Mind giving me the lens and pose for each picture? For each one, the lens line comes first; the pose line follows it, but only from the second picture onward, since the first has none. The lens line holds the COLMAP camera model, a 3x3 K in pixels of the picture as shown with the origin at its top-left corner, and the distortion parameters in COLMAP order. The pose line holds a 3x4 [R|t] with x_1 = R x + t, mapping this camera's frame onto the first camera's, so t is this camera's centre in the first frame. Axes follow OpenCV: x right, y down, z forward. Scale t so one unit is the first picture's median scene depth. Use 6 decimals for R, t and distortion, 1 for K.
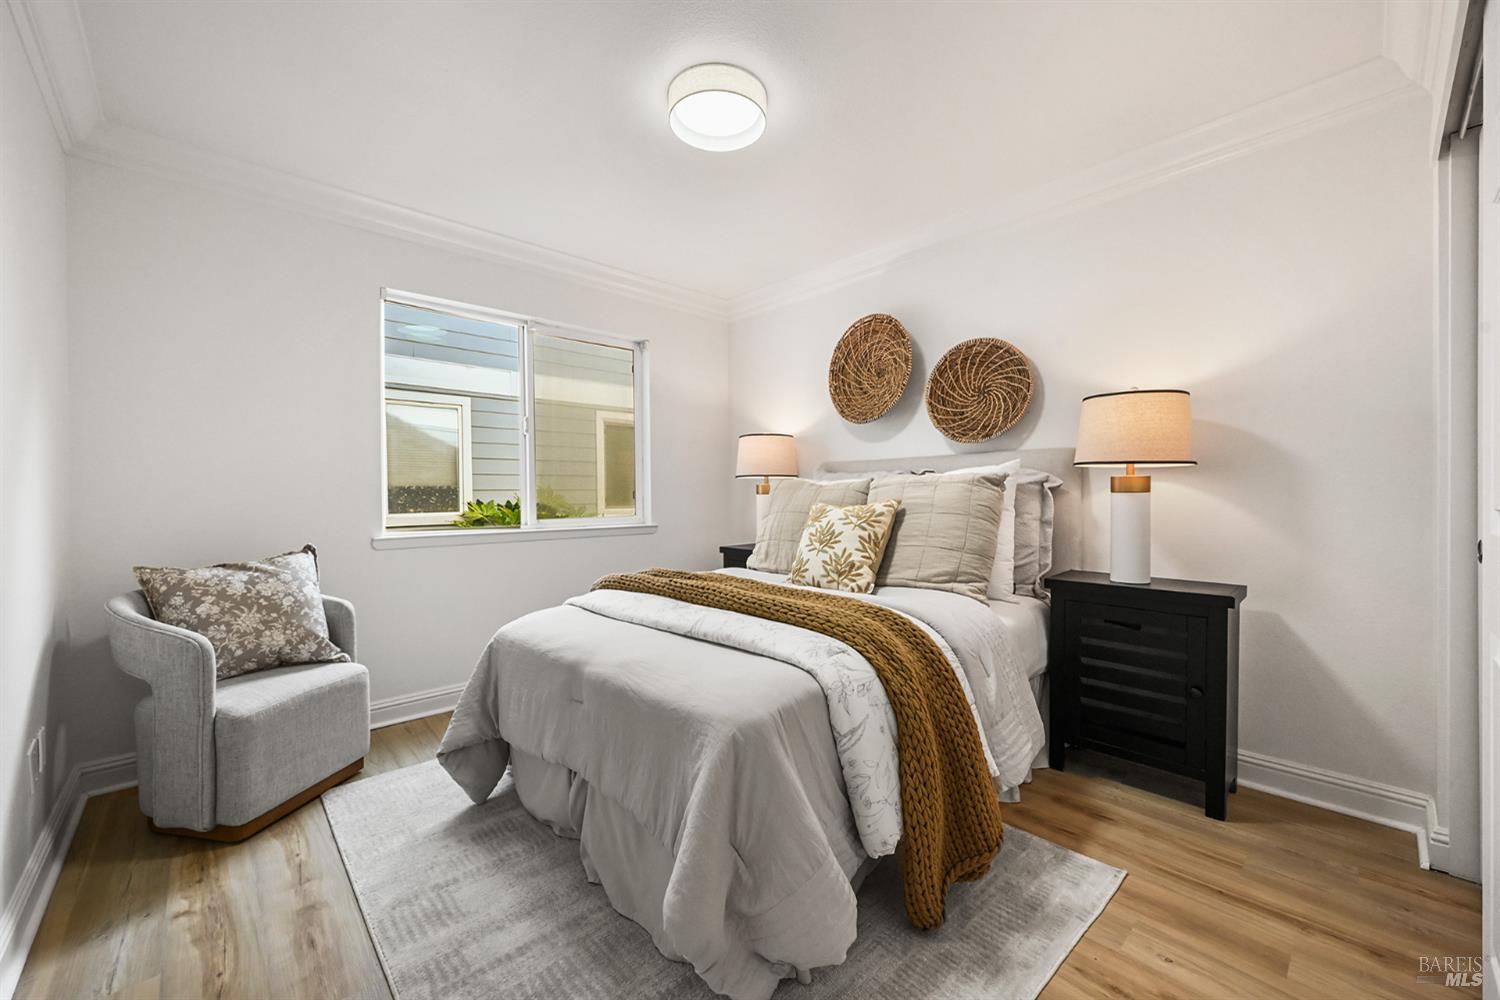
lens RADIAL K [[598.9, 0, 746.4], [0, 598.9, 494.8], [0, 0, 1]] dist [-0.002403, -0.000153]
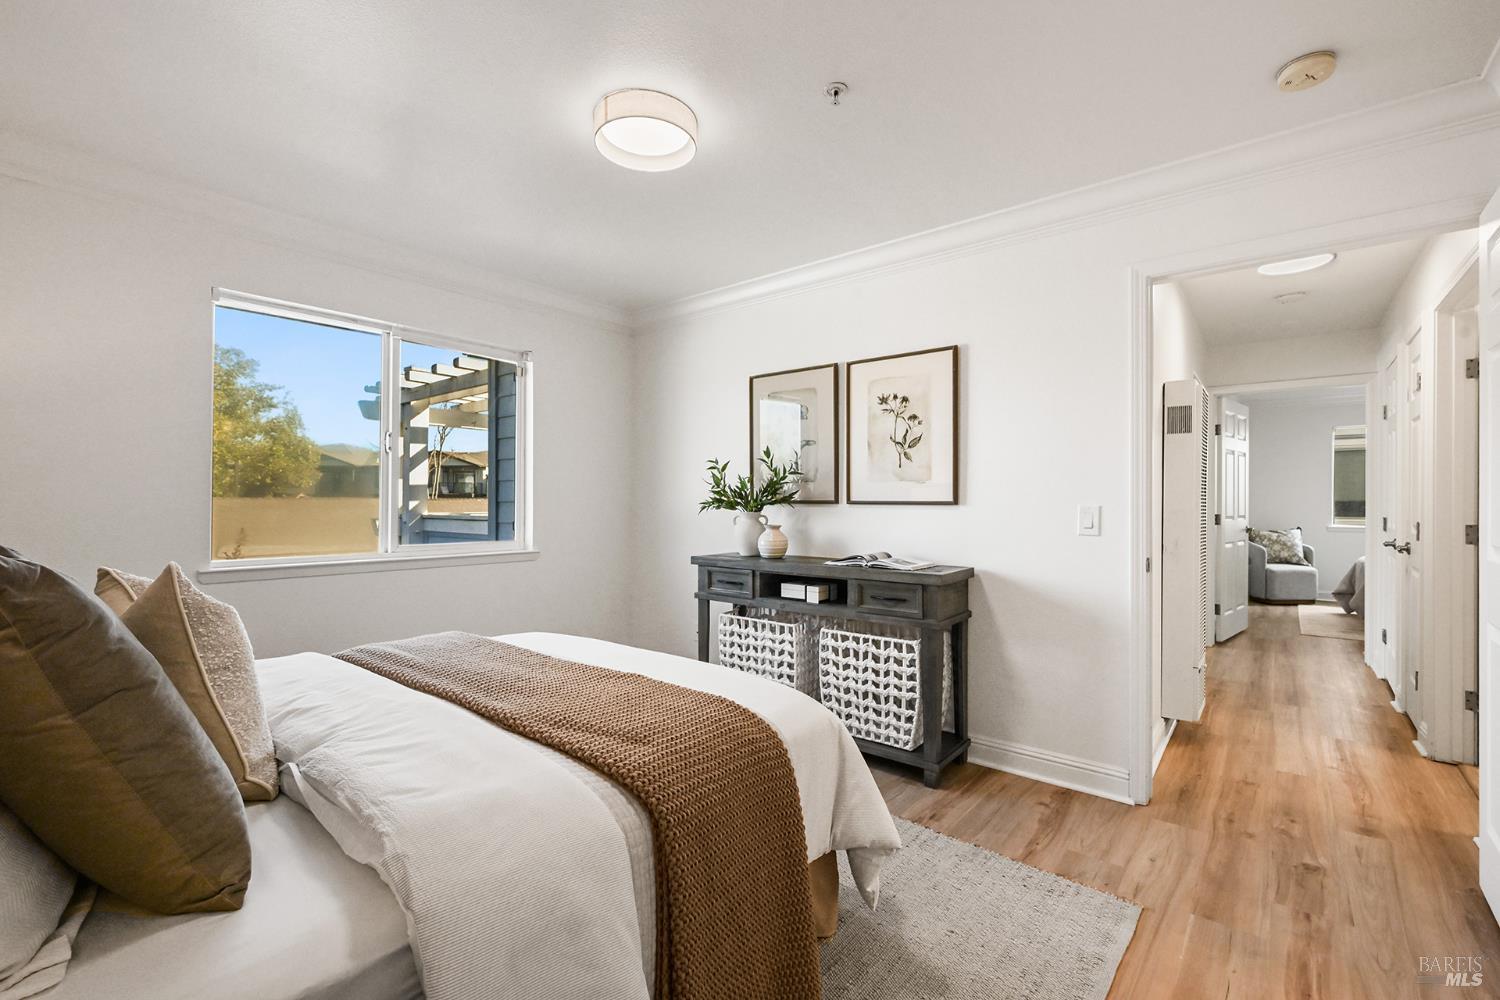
lens RADIAL K [[659.3, 0, 747.0], [0, 659.3, 496.0], [0, 0, 1]] dist [-0.020208, -0.000096]
pose [[0.149274, 0.008086, -0.988763, 2.207112], [-0.001326, 0.999967, 0.007977, -0.095117], [0.988795, 0.000120, 0.149280, -2.353467]]
